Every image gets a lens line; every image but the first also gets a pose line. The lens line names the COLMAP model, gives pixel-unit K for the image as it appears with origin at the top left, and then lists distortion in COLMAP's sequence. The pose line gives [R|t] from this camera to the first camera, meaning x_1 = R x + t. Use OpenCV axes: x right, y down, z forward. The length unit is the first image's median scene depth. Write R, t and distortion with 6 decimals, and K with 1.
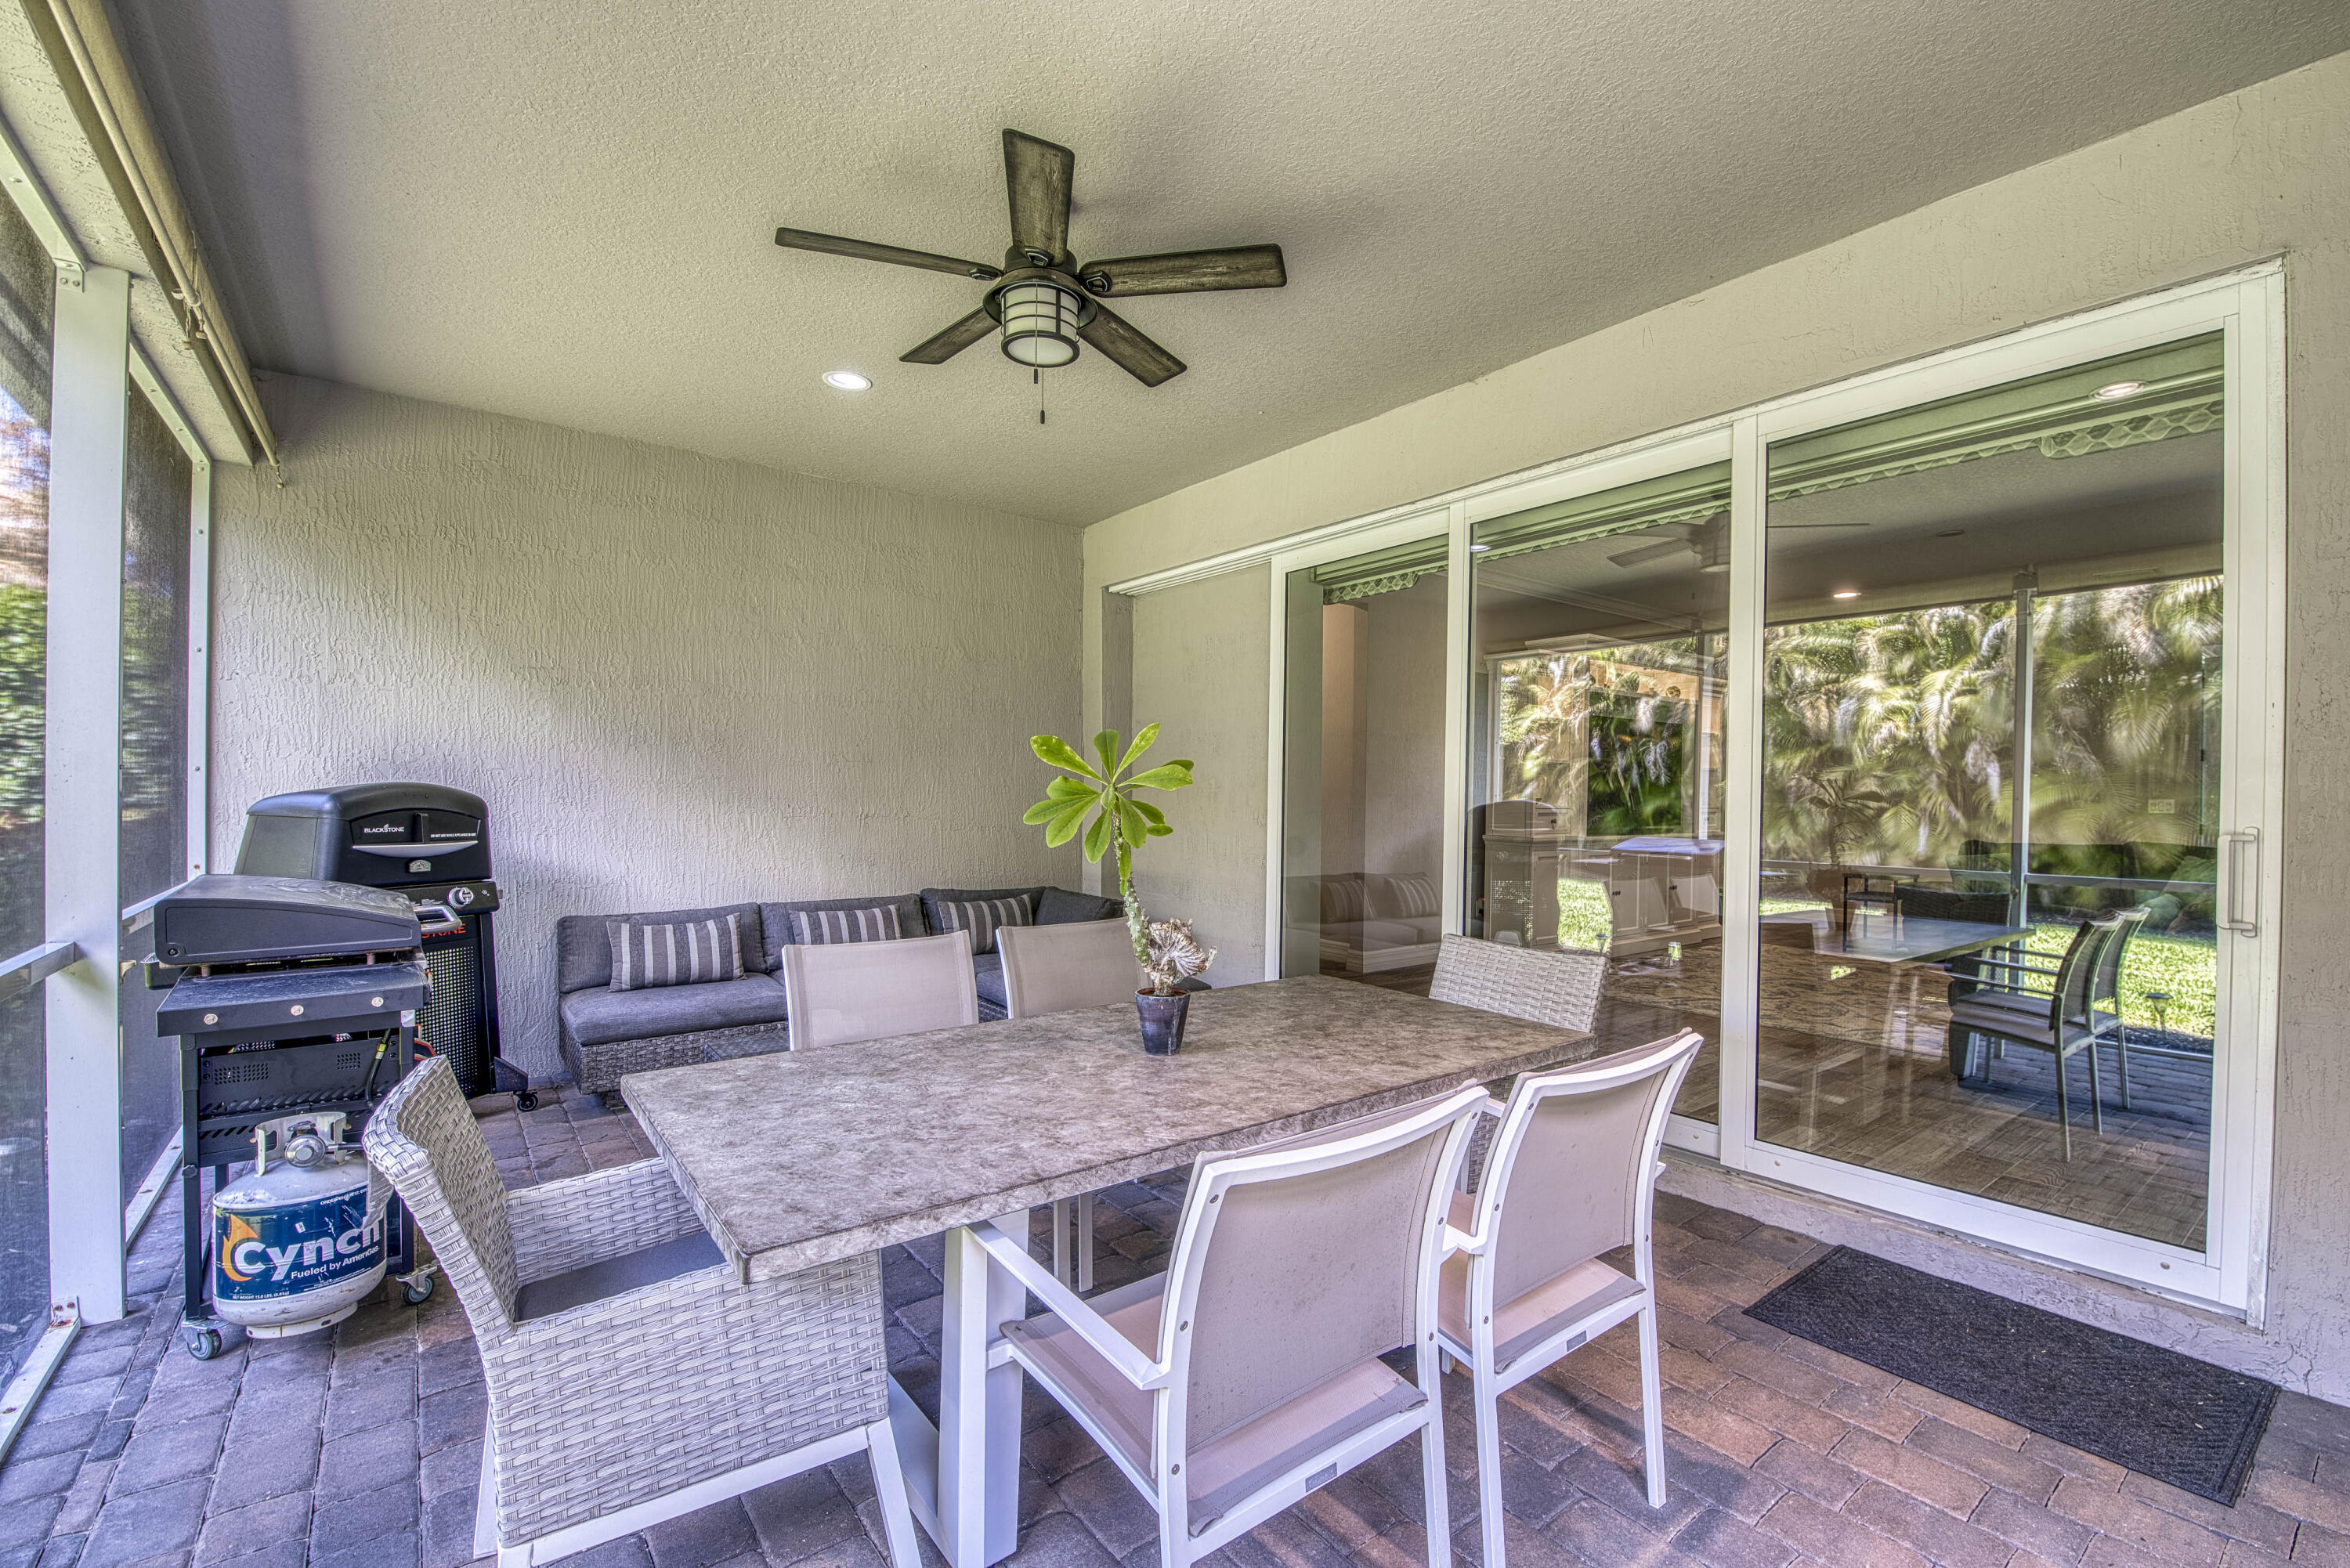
lens RADIAL K [[1016.0, 0, 1191.6], [0, 1016.0, 801.7], [0, 0, 1]] dist [-0.000476, -0.000036]
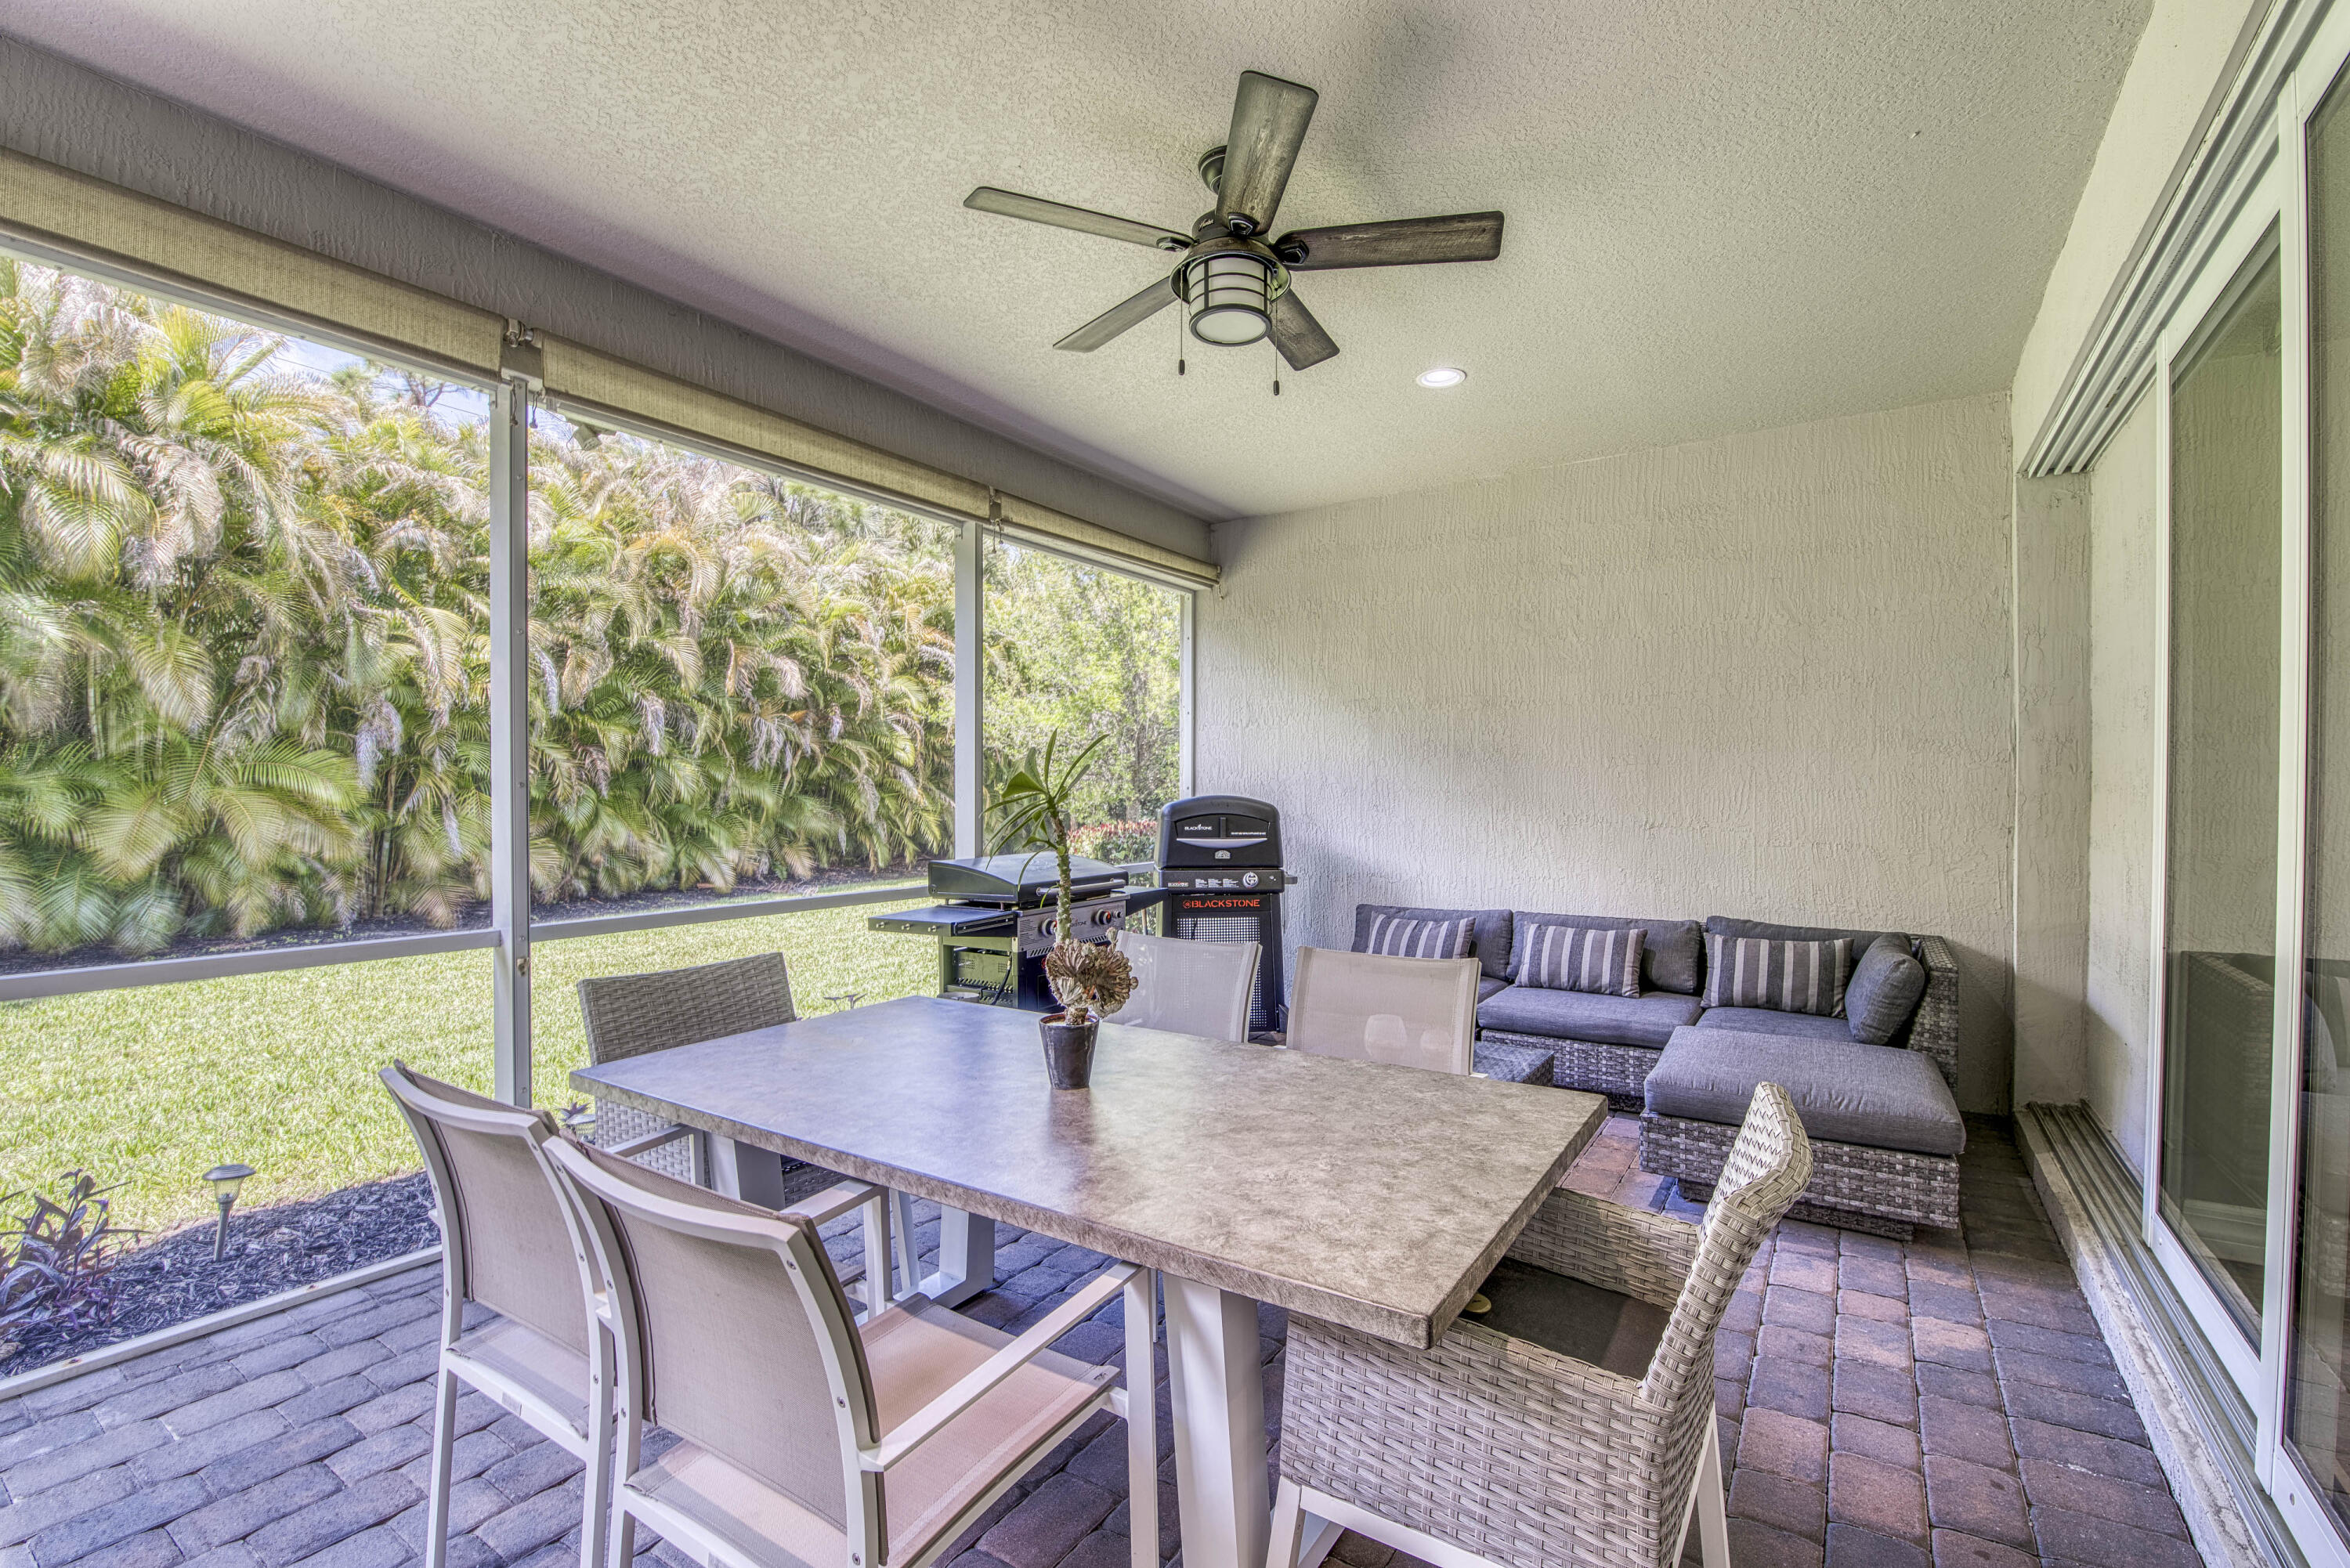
lens RADIAL K [[1016.0, 0, 1191.6], [0, 1016.0, 801.7], [0, 0, 1]] dist [-0.000476, -0.000036]
pose [[0.320851, -0.003251, -0.947124, 0.488254], [-0.004018, 0.999980, -0.004794, -0.002427], [0.947121, 0.005344, 0.320832, 0.447799]]
